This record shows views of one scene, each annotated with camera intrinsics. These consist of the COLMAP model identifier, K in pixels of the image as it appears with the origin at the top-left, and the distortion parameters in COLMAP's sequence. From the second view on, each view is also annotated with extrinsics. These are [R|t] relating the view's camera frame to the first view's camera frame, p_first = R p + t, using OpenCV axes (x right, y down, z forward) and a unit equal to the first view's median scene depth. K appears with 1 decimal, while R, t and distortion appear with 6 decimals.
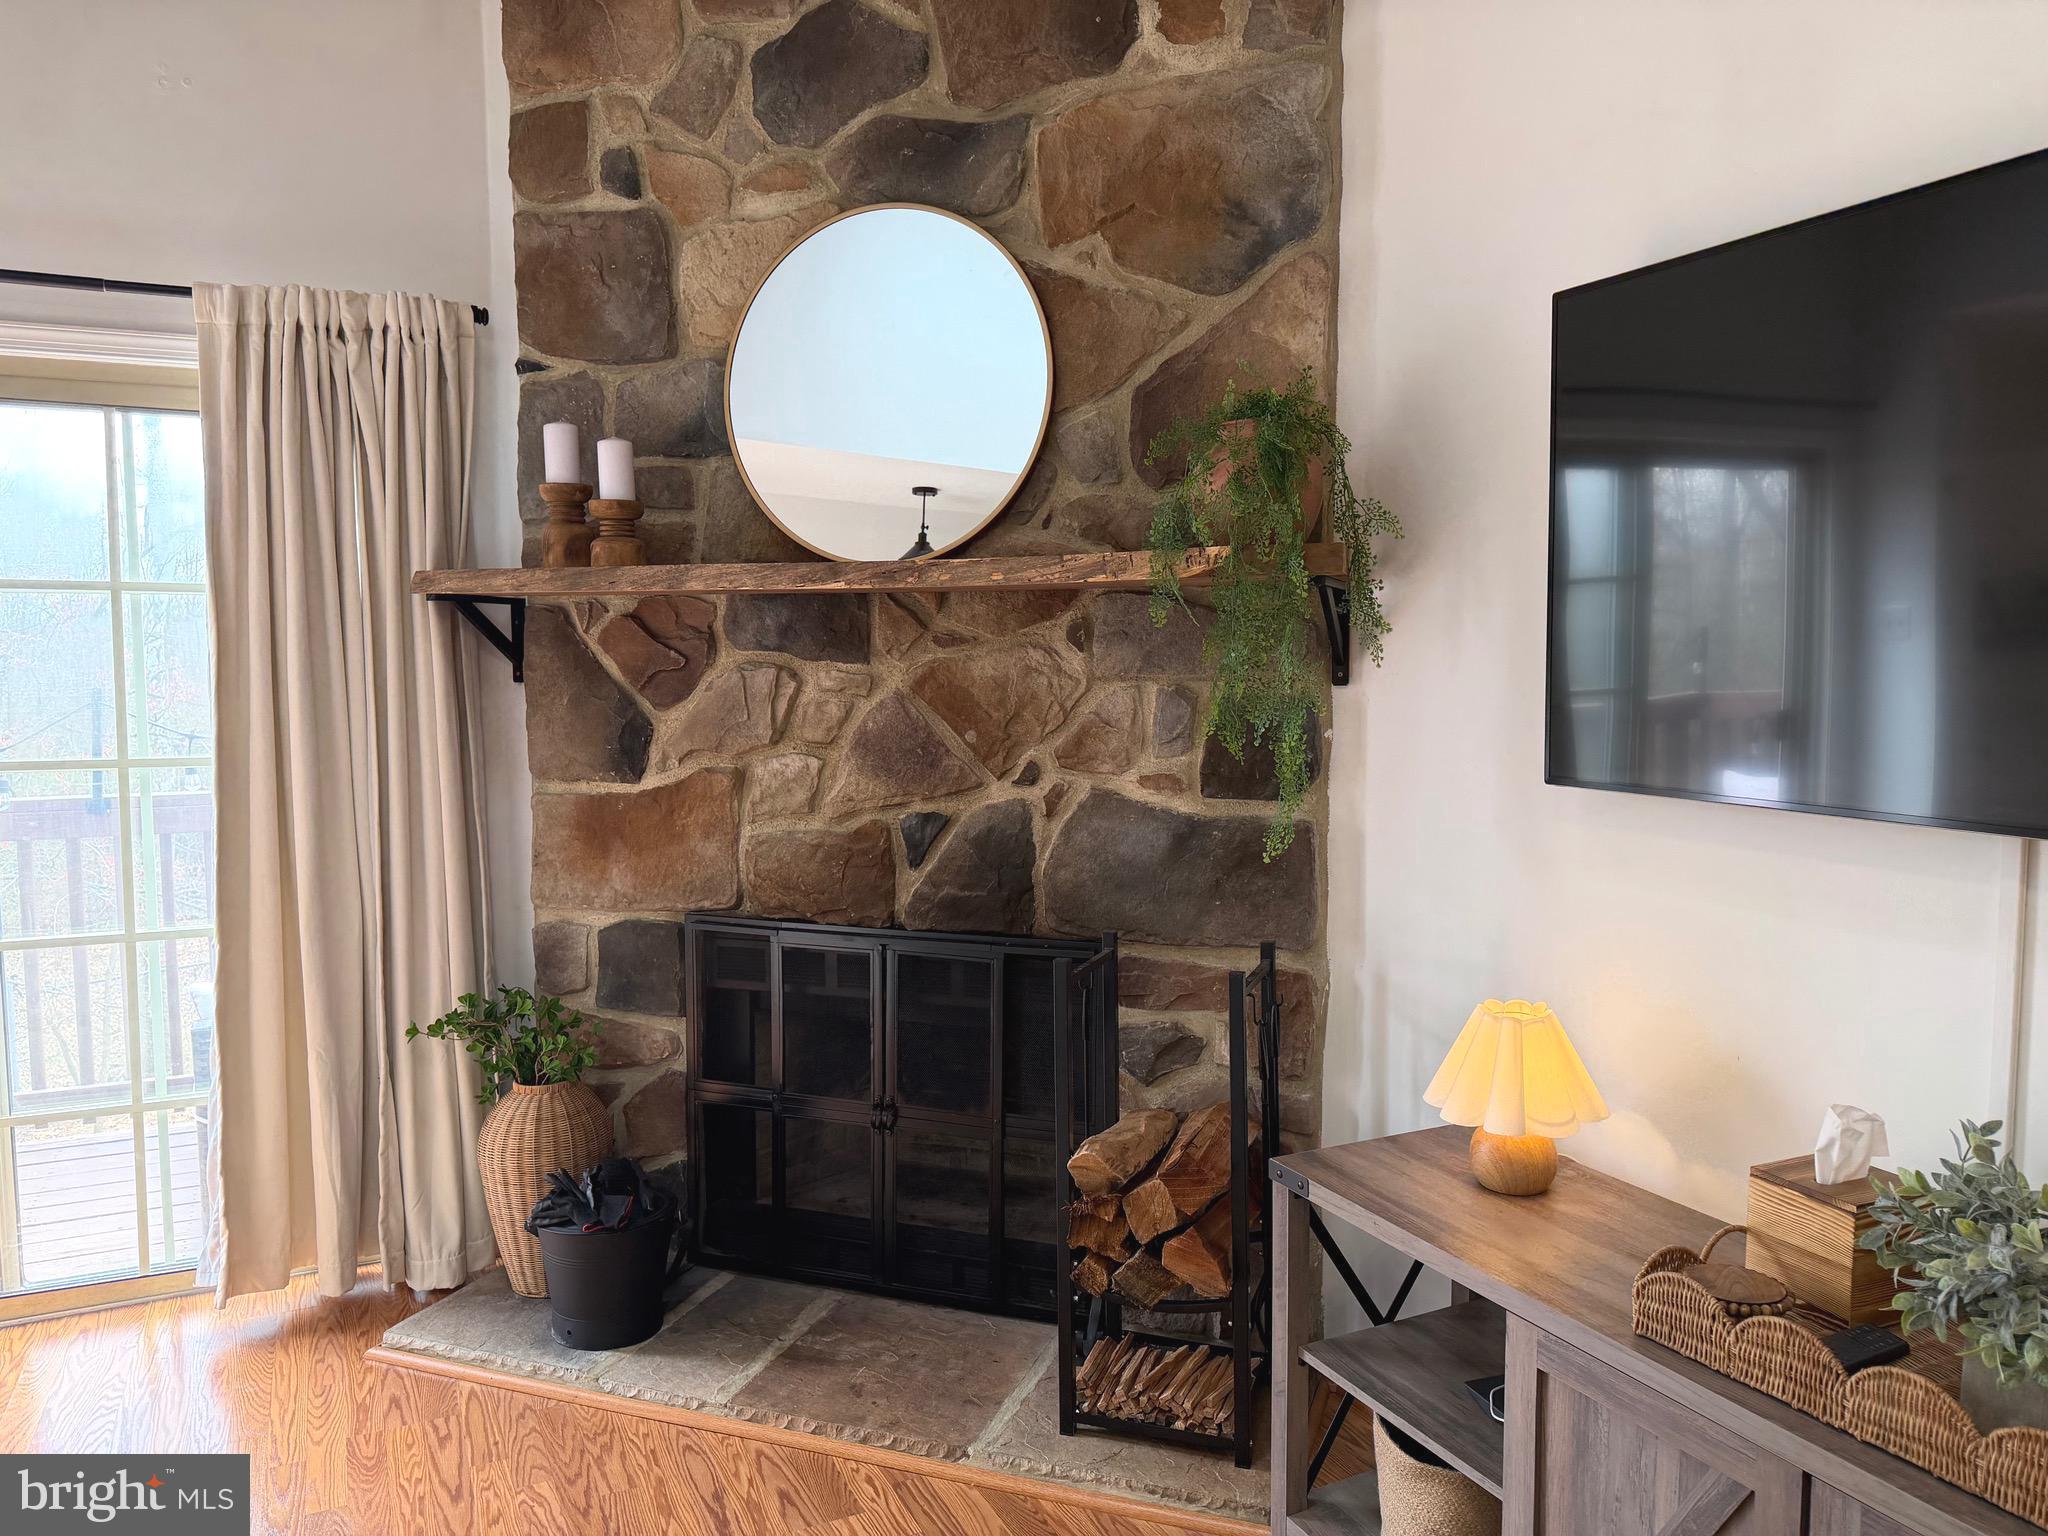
lens RADIAL K [[1443.4, 0, 1024.0], [0, 1443.4, 768.0], [0, 0, 1]] dist [0.053894, -0.000655]
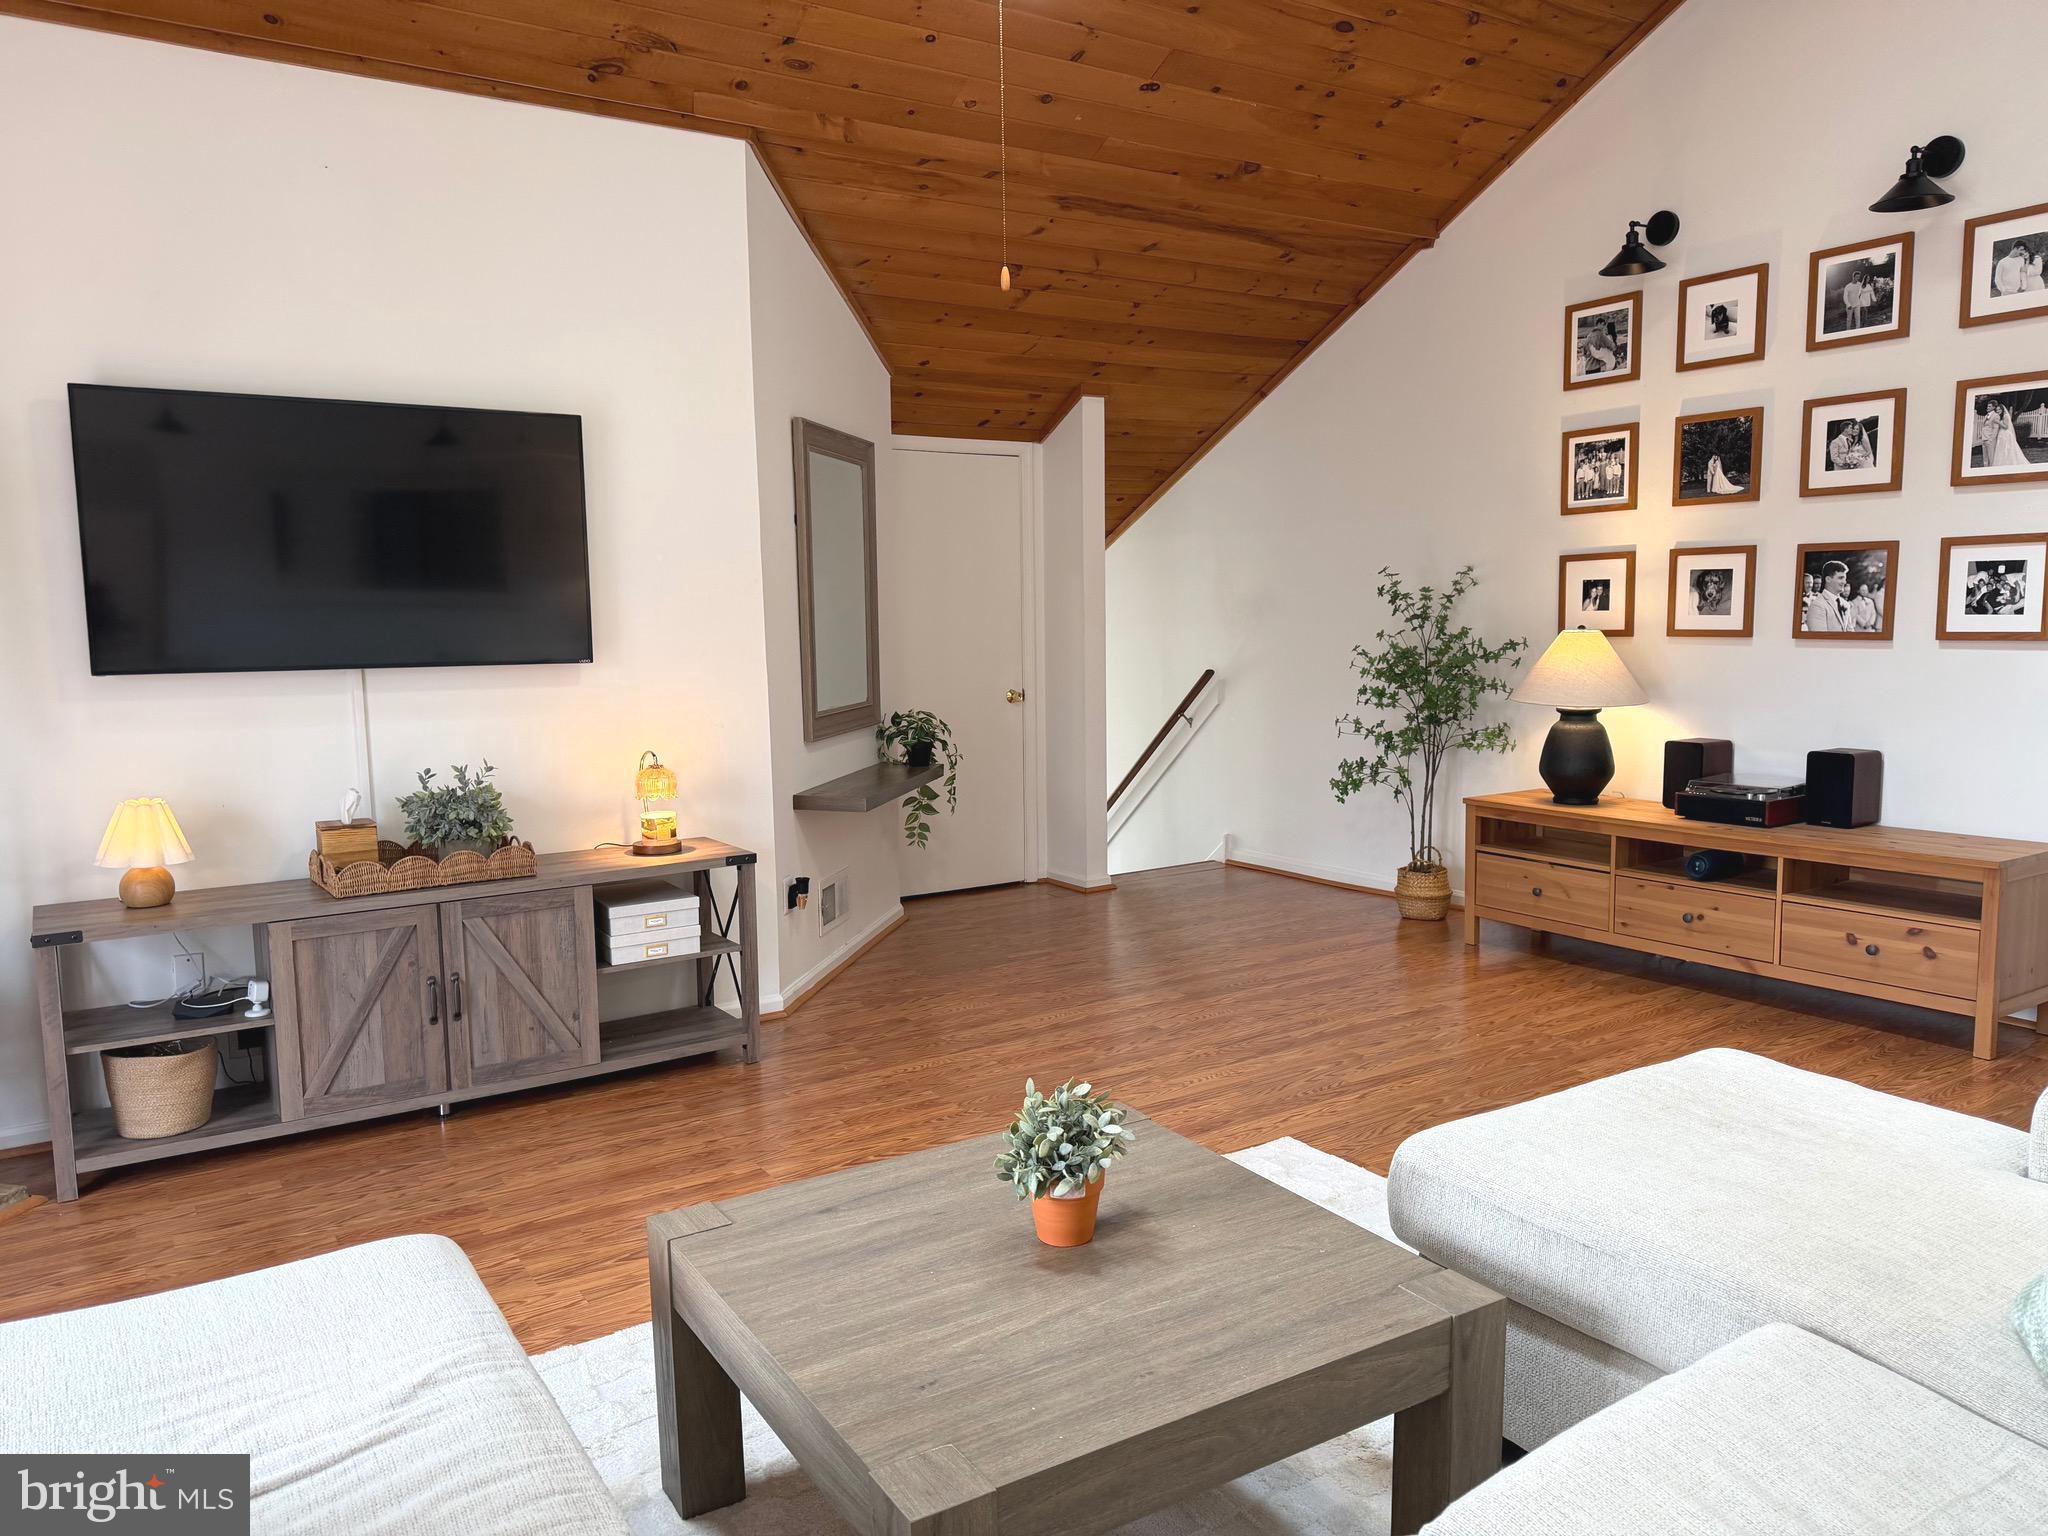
lens RADIAL K [[1435.3, 0, 1024.0], [0, 1435.3, 768.0], [0, 0, 1]] dist [0.015649, -0.018299]
pose [[-0.131994, -0.106484, 0.985514, -1.069108], [0.084726, 0.989363, 0.118247, 0.007368], [-0.987623, 0.099107, -0.121568, 0.120156]]
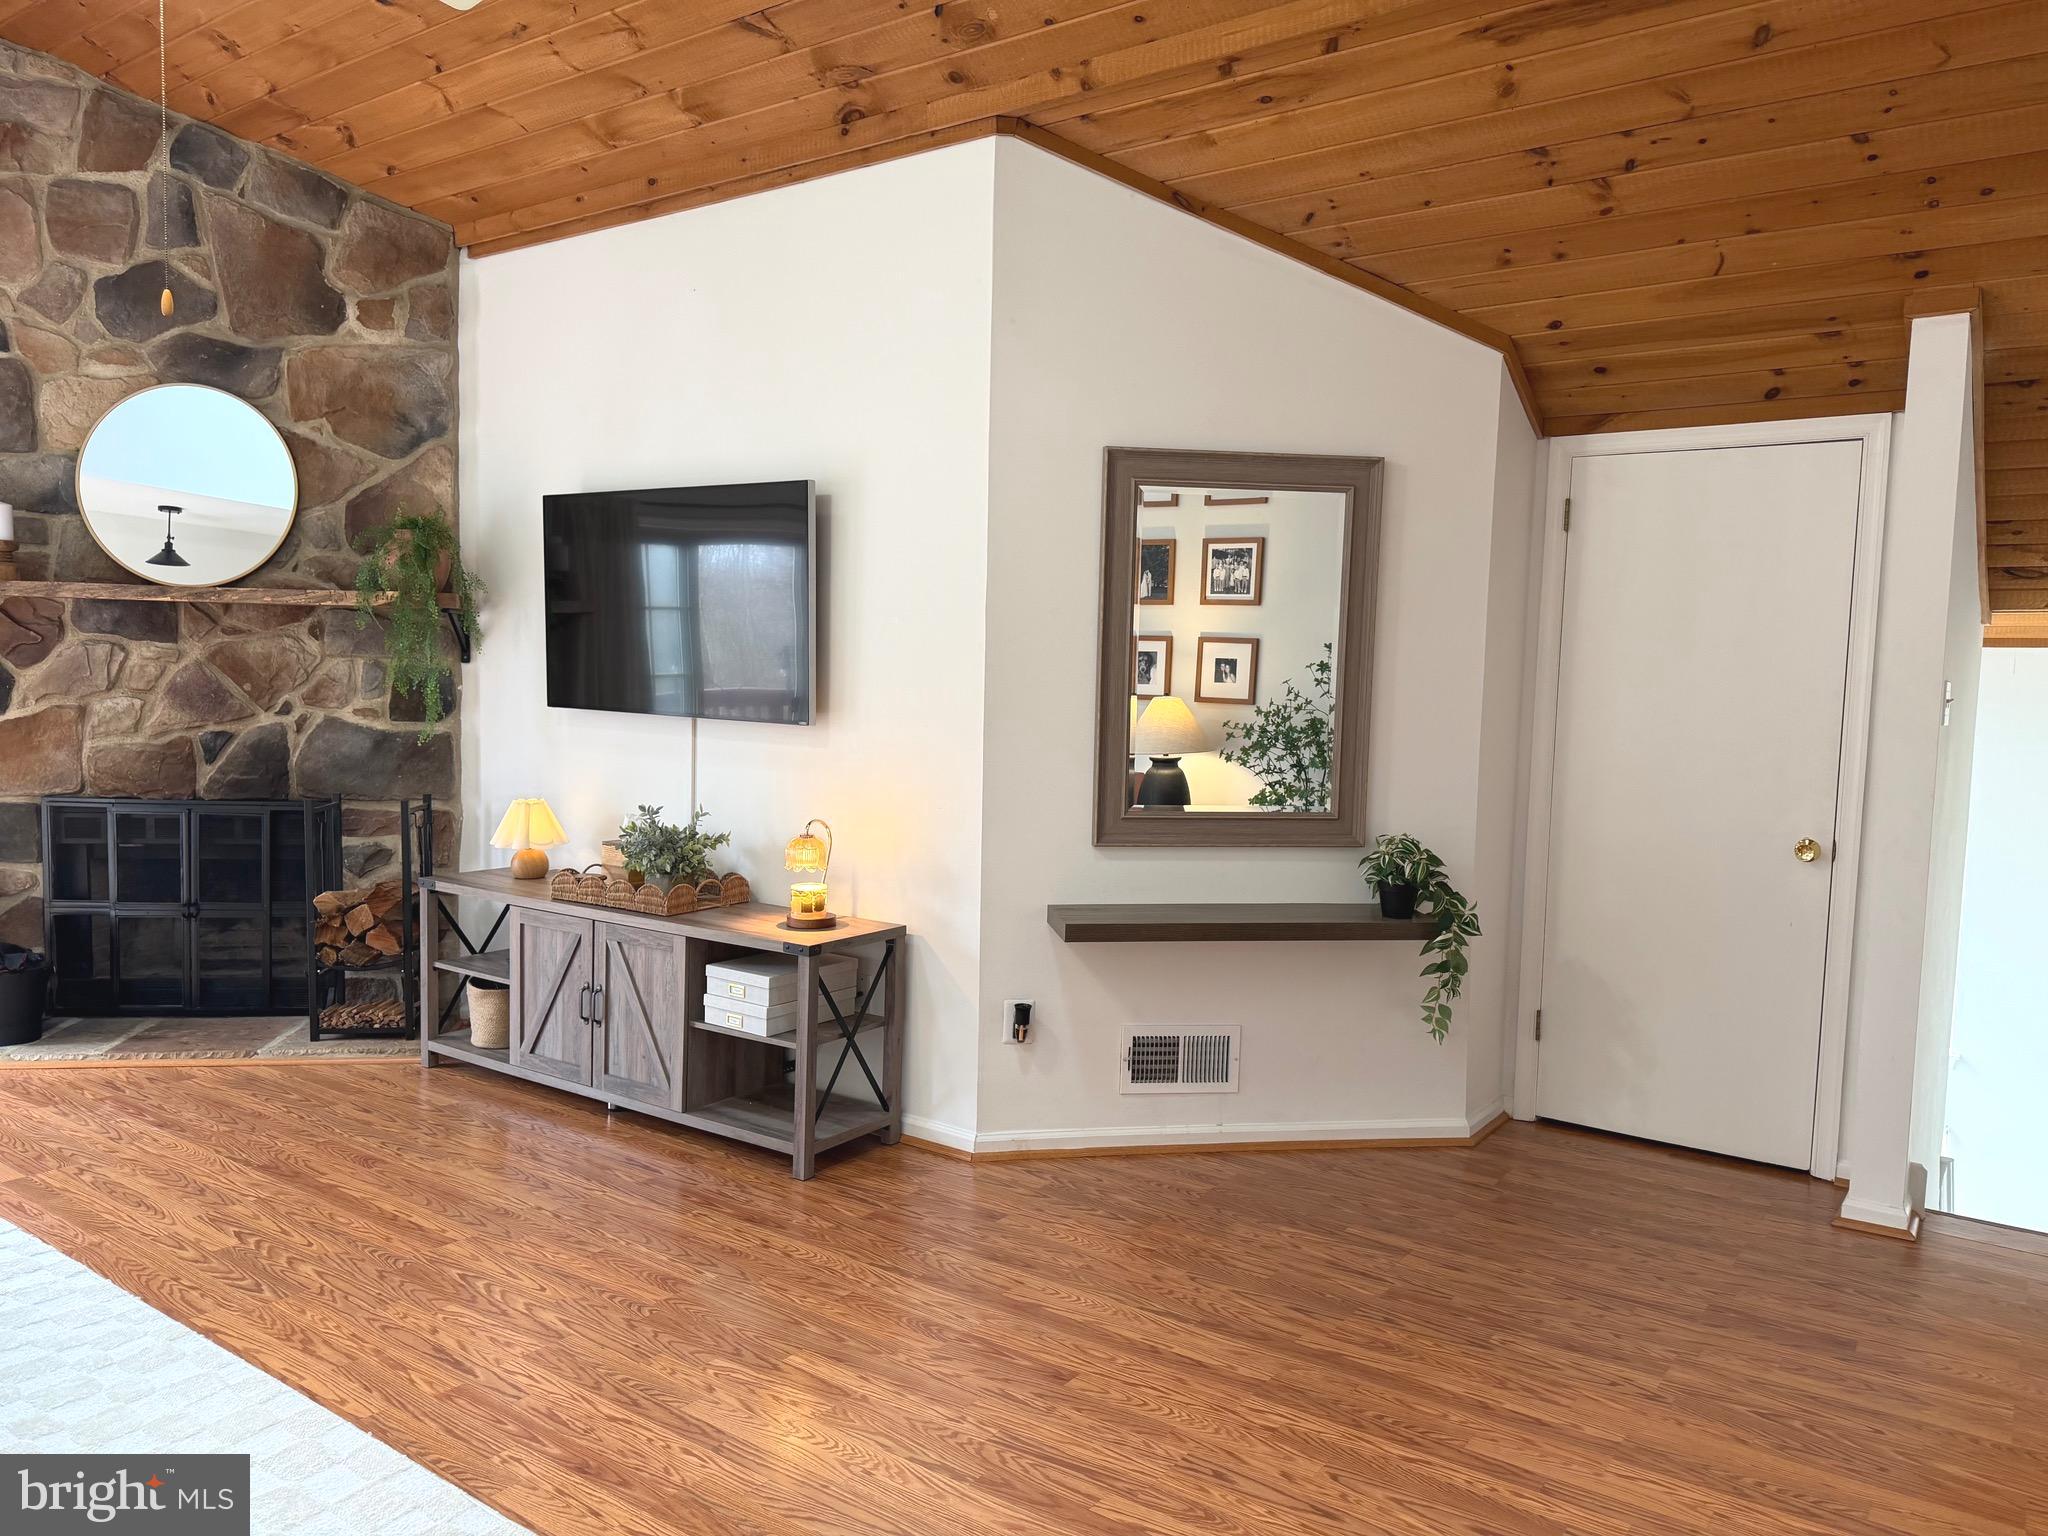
lens RADIAL K [[1435.3, 0, 1024.0], [0, 1435.3, 768.0], [0, 0, 1]] dist [0.015649, -0.018299]
pose [[0.876410, -0.011443, 0.481430, -0.054323], [0.007858, 0.999924, 0.009462, 0.069510], [-0.481502, -0.004509, 0.876434, -1.013192]]
